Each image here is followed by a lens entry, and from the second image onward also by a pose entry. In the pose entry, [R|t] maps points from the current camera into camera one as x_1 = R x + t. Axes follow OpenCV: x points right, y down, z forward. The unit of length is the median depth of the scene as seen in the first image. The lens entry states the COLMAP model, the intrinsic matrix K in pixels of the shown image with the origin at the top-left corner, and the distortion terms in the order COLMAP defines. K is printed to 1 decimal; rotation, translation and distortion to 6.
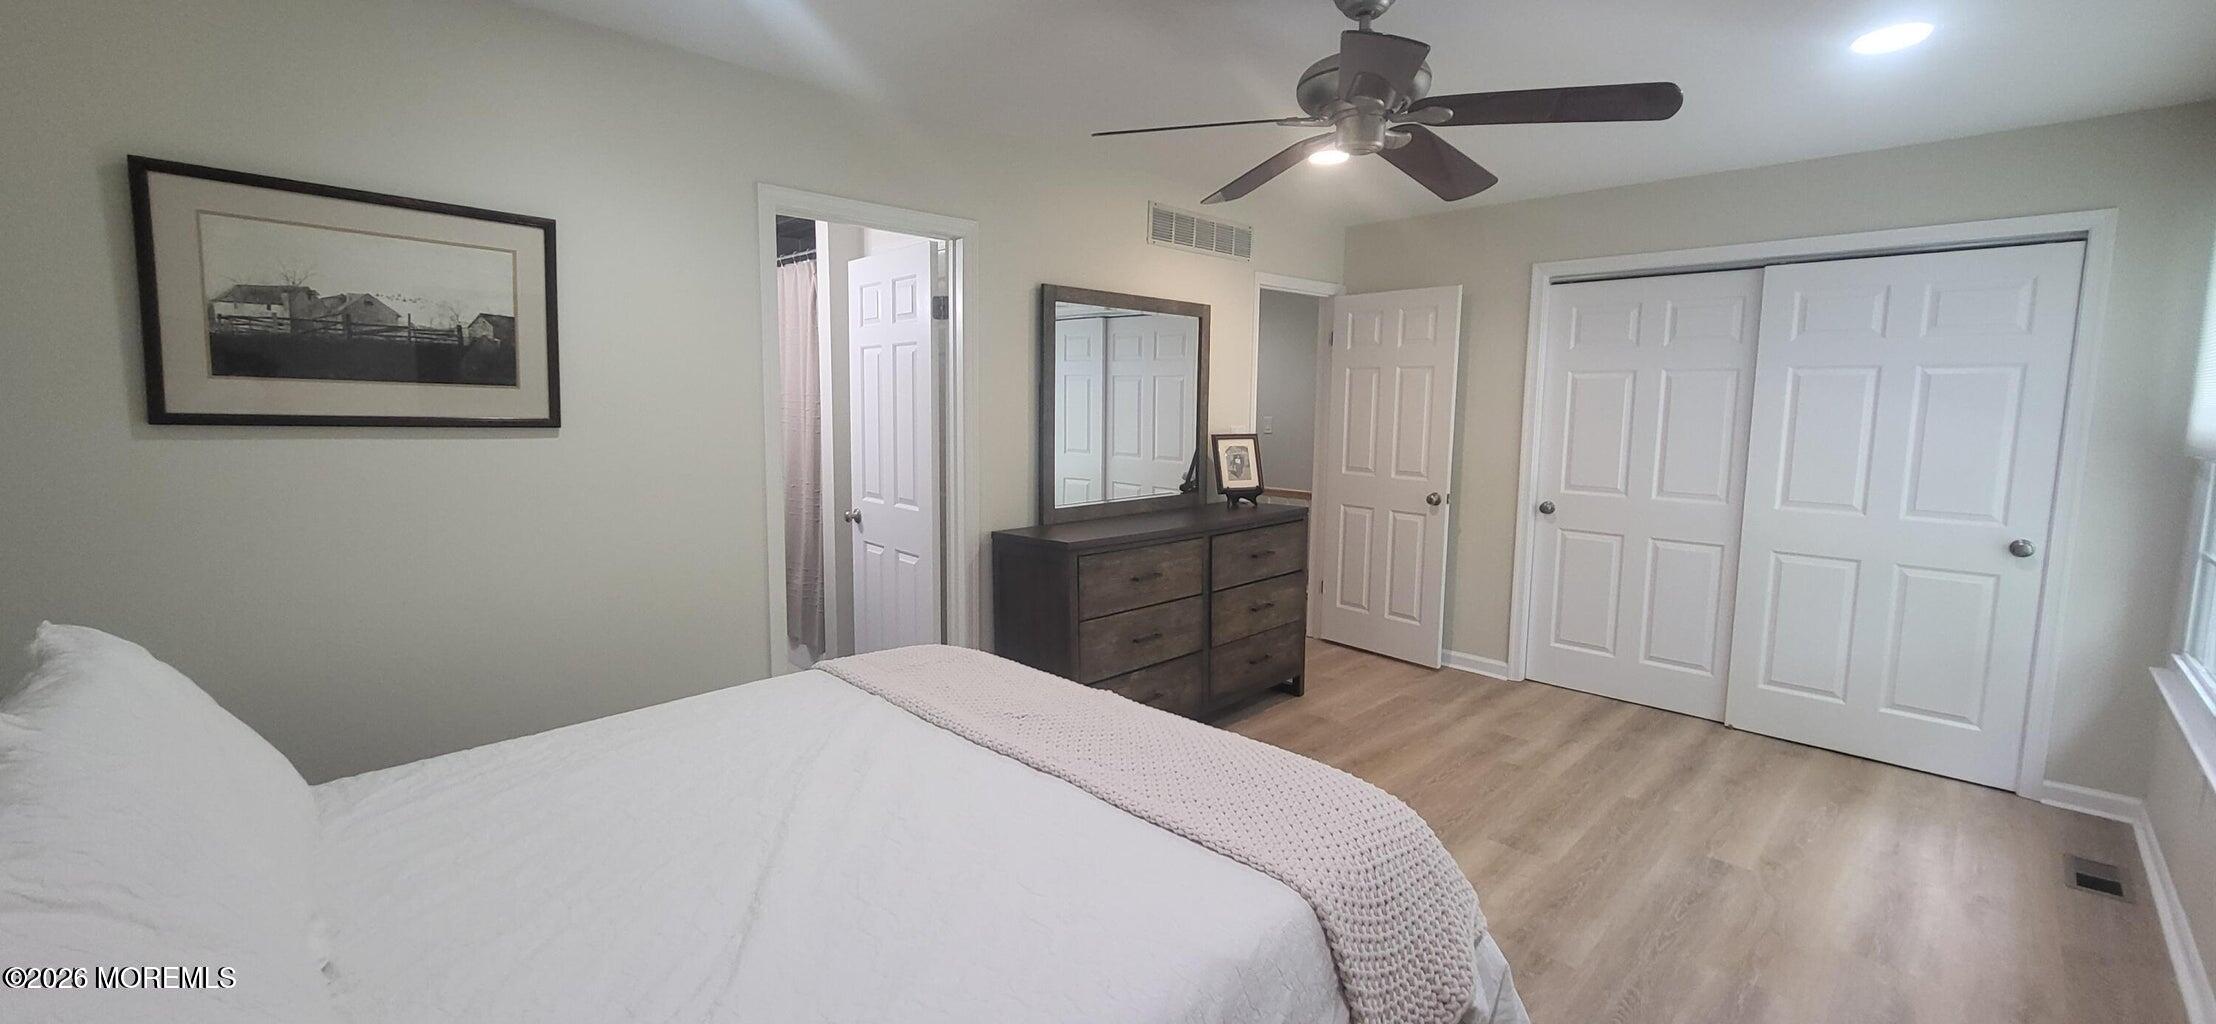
lens RADIAL K [[901.5, 0, 1106.0], [0, 901.5, 501.0], [0, 0, 1]] dist [0.005518, -0.000490]
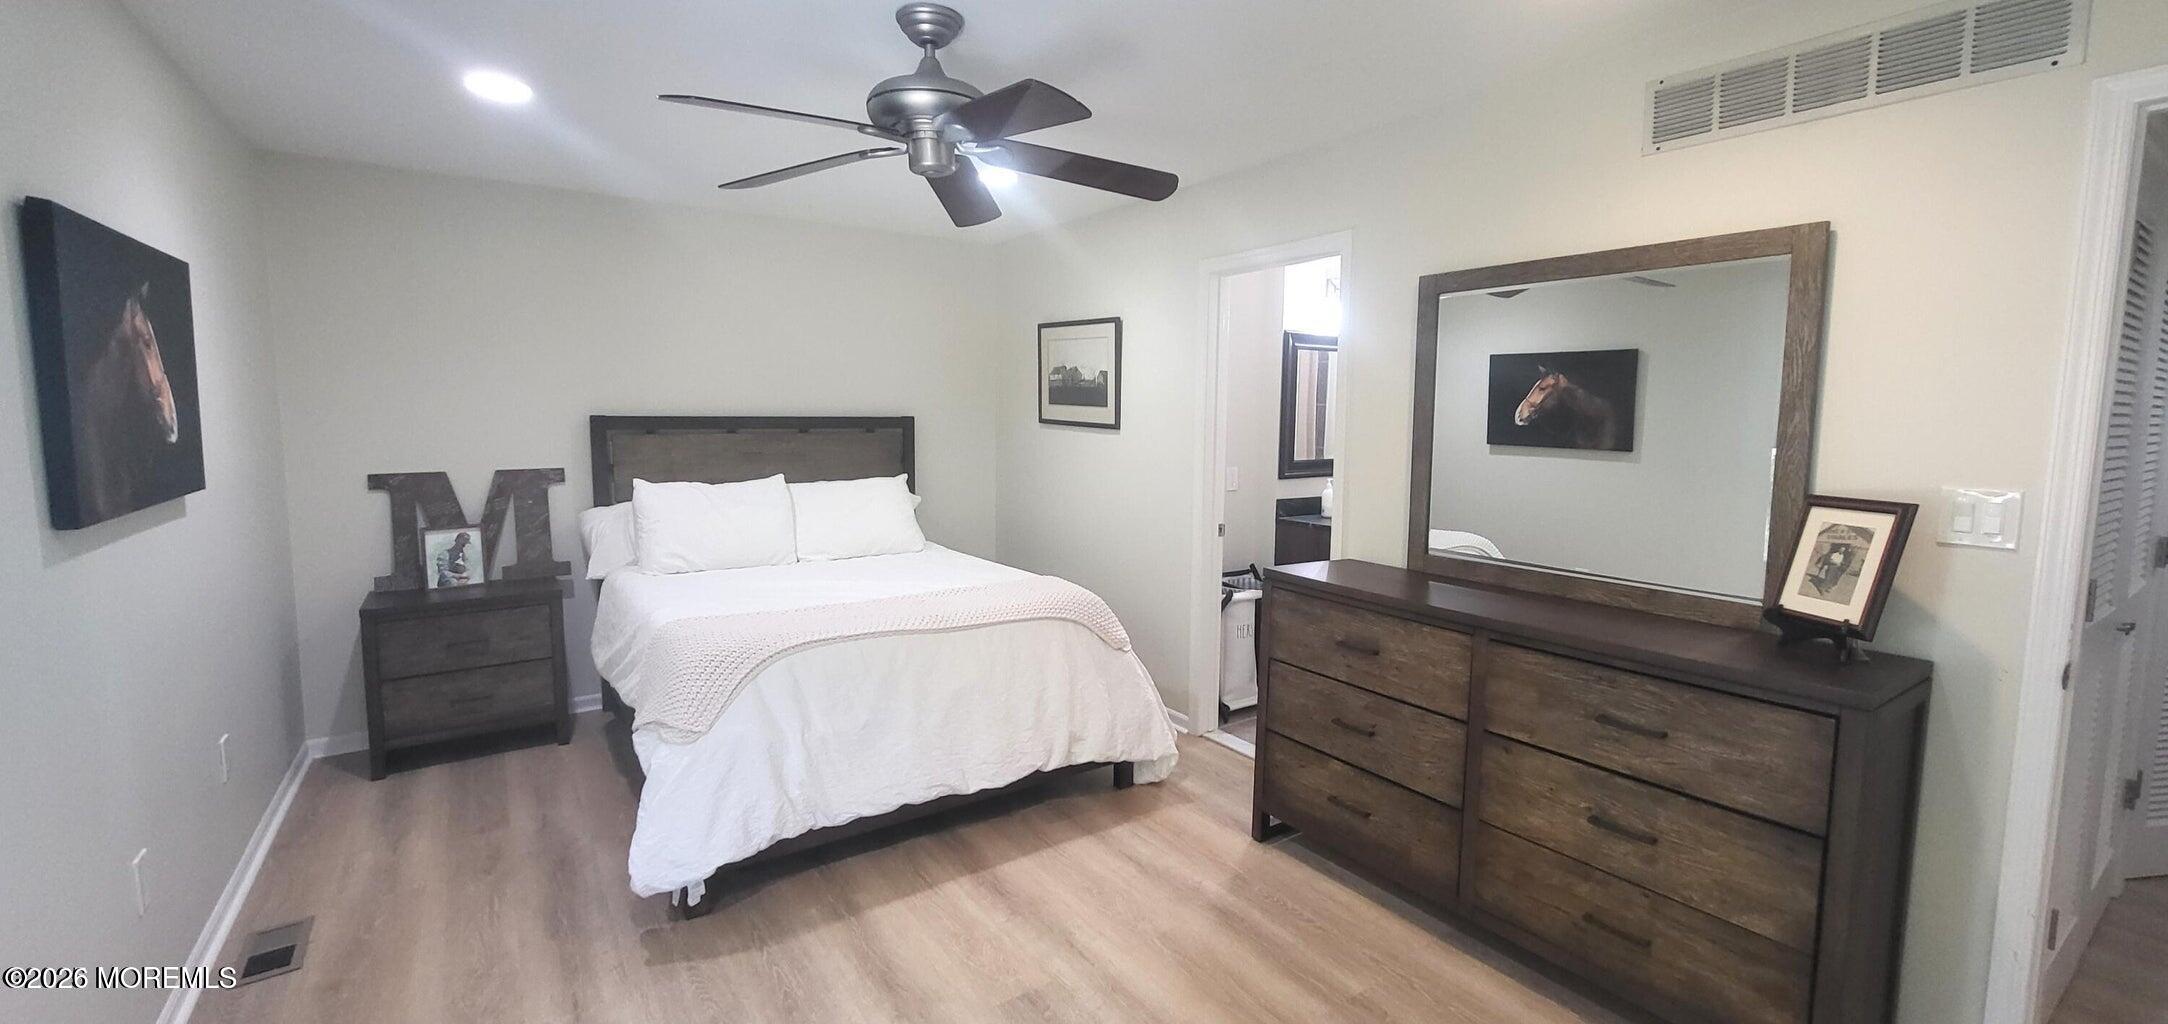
lens RADIAL K [[869.9, 0, 1086.5], [0, 869.9, 498.1], [0, 0, 1]] dist [0.000309, 0.000011]
pose [[-0.185273, 0.091640, -0.978405, 0.788464], [-0.121003, 0.985938, 0.115259, -0.097122], [0.975209, 0.139744, -0.171579, 0.875874]]
